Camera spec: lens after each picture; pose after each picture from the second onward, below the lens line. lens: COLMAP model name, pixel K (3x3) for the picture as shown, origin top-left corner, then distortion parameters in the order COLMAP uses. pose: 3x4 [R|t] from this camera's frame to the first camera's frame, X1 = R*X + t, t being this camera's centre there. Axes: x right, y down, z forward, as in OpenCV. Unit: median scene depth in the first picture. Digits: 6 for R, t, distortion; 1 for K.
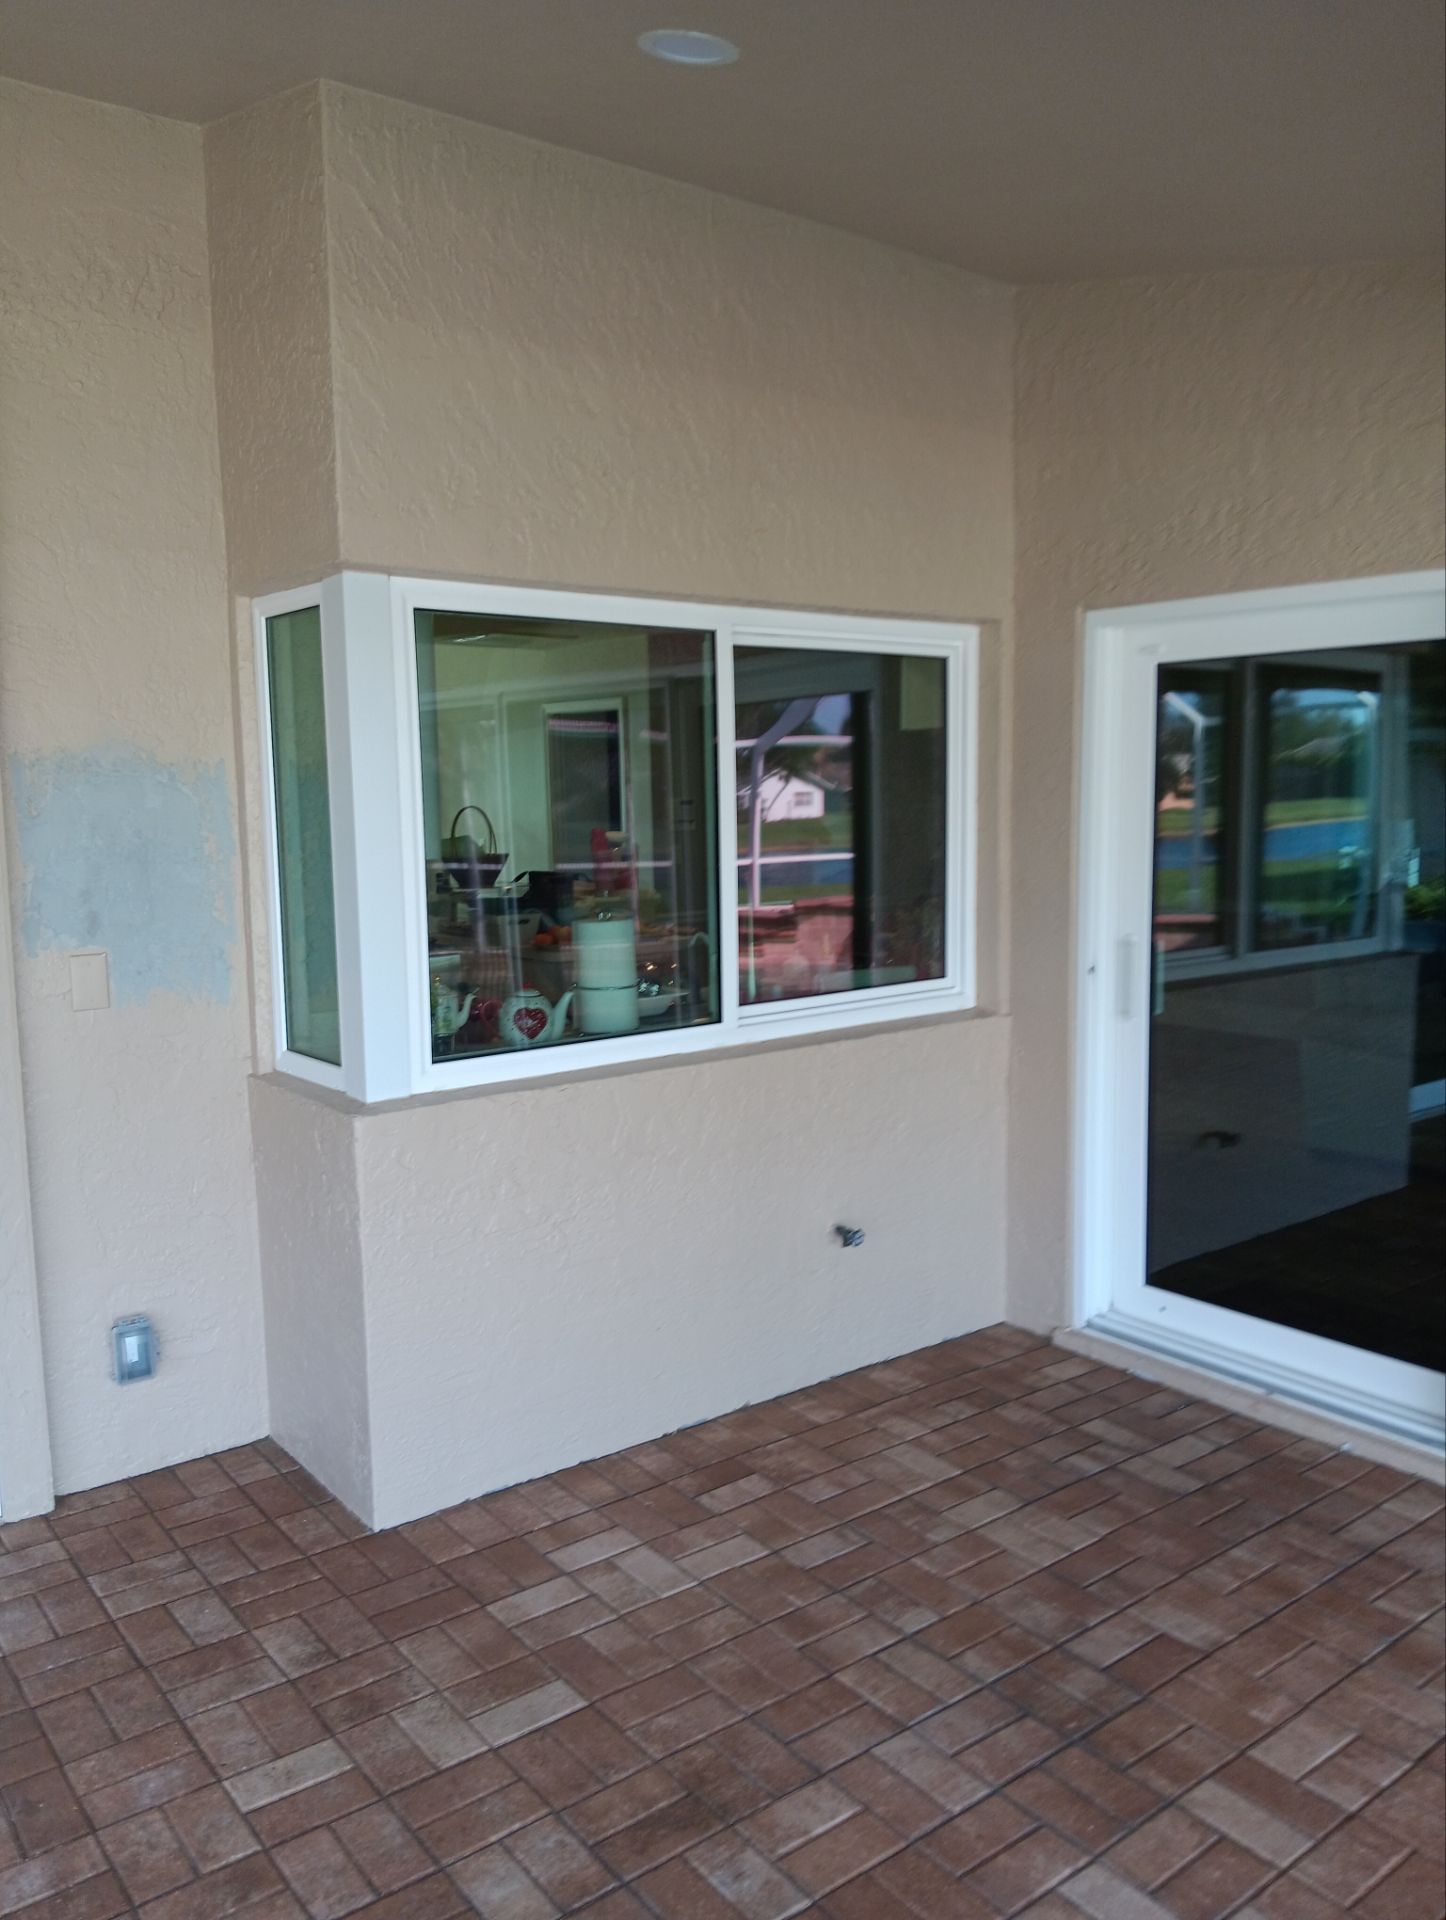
lens RADIAL K [[1482.2, 0, 723.0], [0, 1482.2, 960.0], [0, 0, 1]] dist [0.058806, -0.128305]
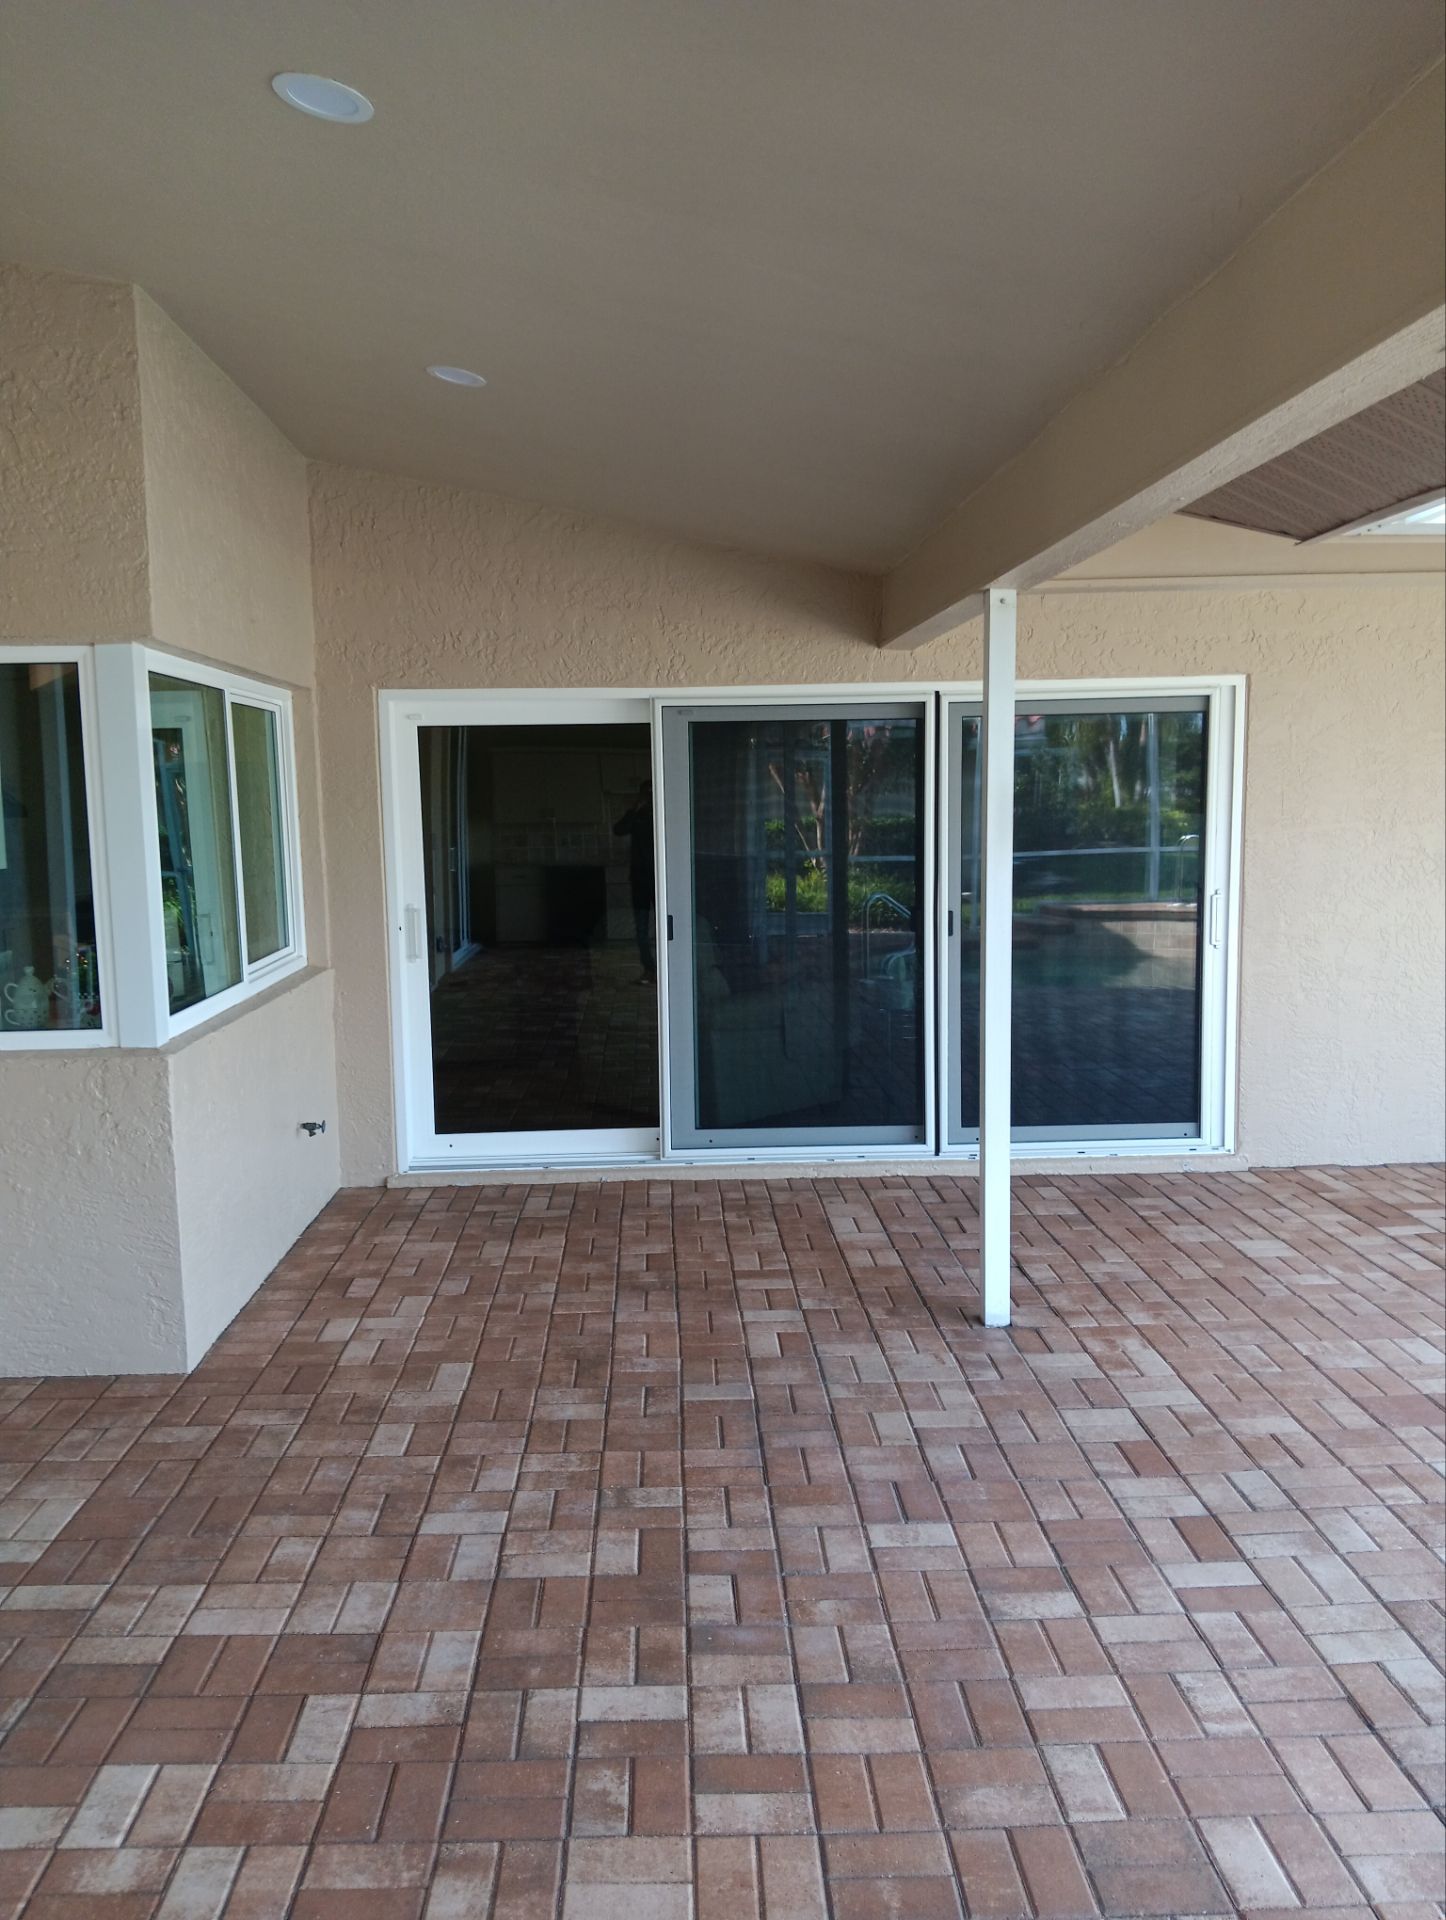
lens RADIAL K [[1482.2, 0, 723.0], [0, 1482.2, 960.0], [0, 0, 1]] dist [0.058806, -0.128305]
pose [[0.576056, -0.088422, 0.812614, -0.916464], [0.100505, 0.994251, 0.036938, 0.018435], [-0.811208, 0.060394, 0.581631, -0.153214]]
